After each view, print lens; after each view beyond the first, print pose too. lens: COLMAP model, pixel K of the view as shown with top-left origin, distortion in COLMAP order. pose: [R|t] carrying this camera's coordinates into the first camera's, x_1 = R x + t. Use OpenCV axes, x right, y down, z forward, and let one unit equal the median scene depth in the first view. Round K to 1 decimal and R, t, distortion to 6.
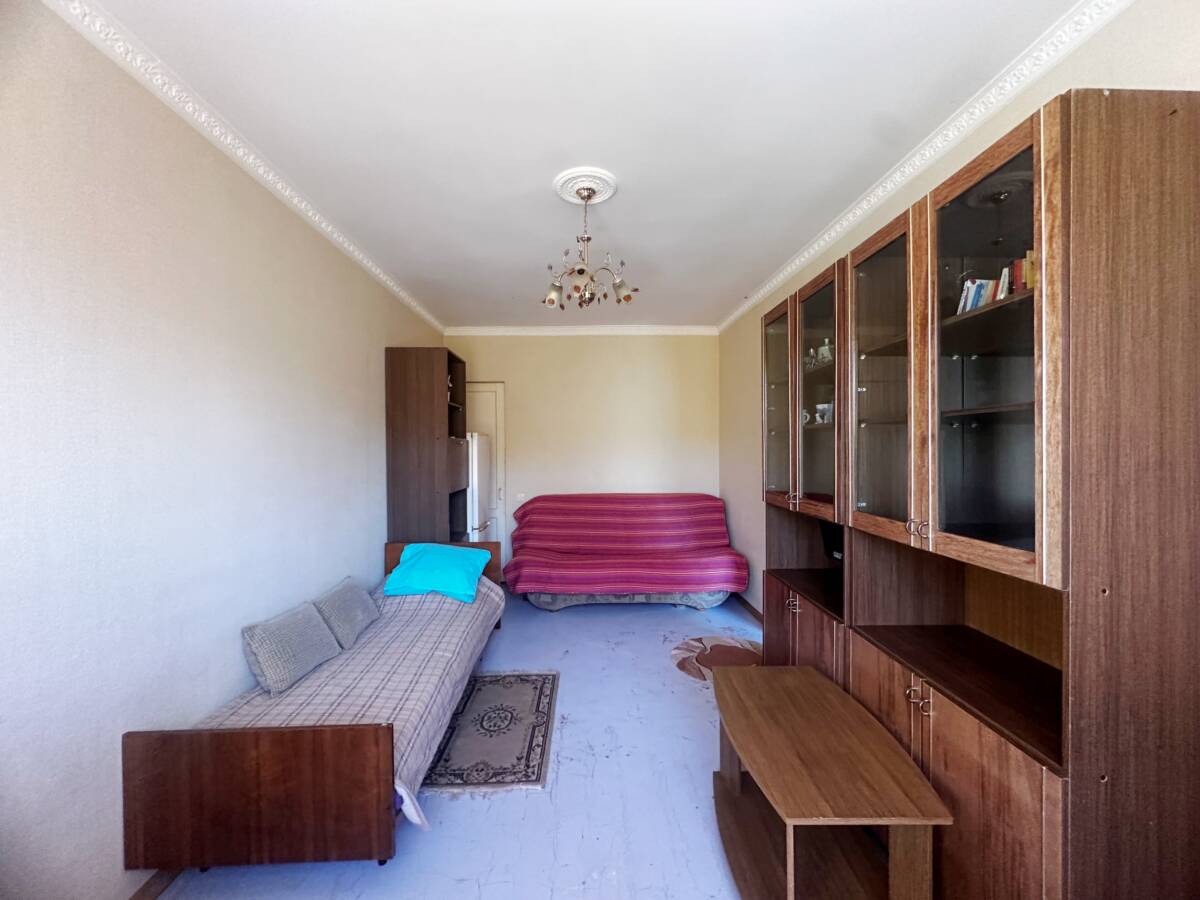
lens RADIAL K [[479.6, 0, 600.9], [0, 479.6, 449.0], [0, 0, 1]] dist [-0.001203, 0.000233]
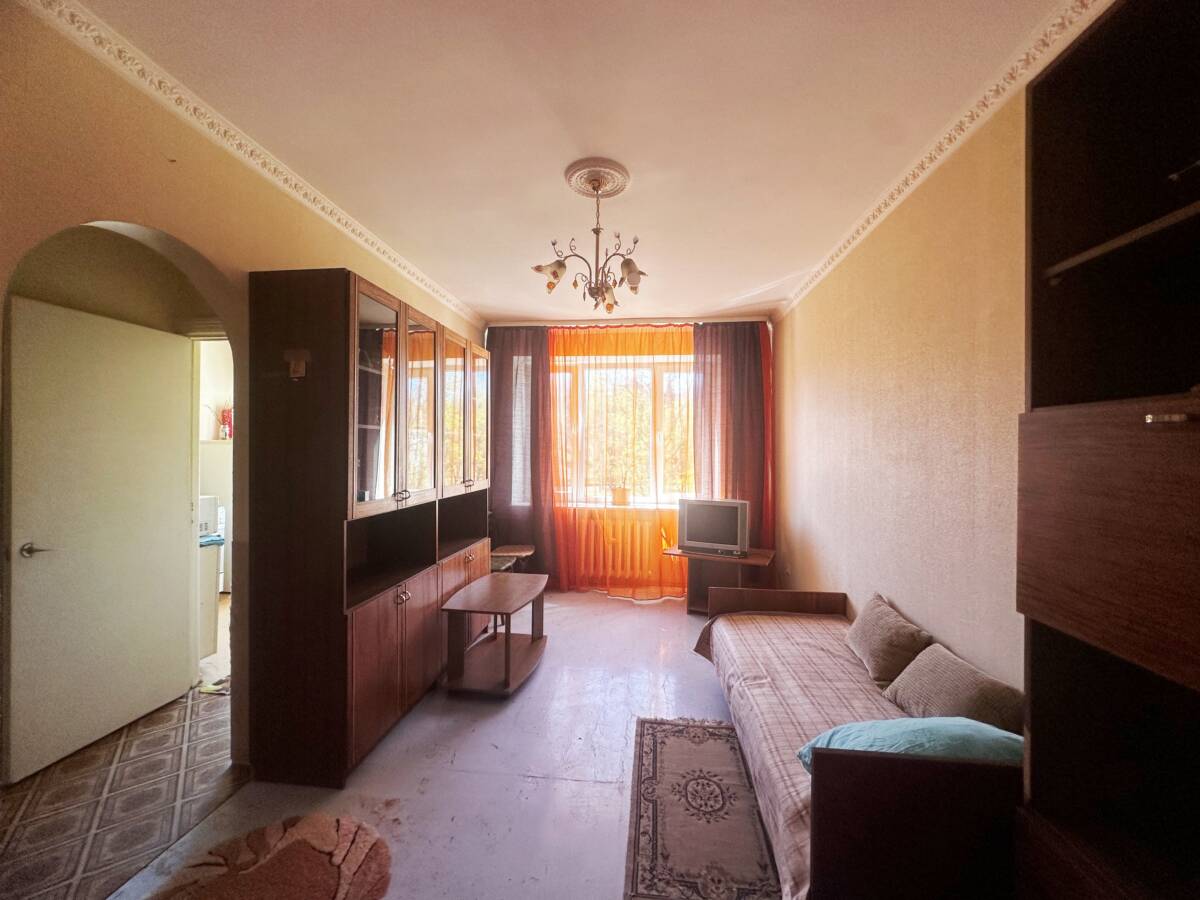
lens RADIAL K [[479.6, 0, 600.9], [0, 479.6, 449.0], [0, 0, 1]] dist [-0.001203, 0.000233]
pose [[-0.990166, -0.000292, 0.139896, -0.169328], [0.000013, 0.999998, 0.002173, -0.002812], [-0.139896, 0.002154, -0.990164, 1.917150]]
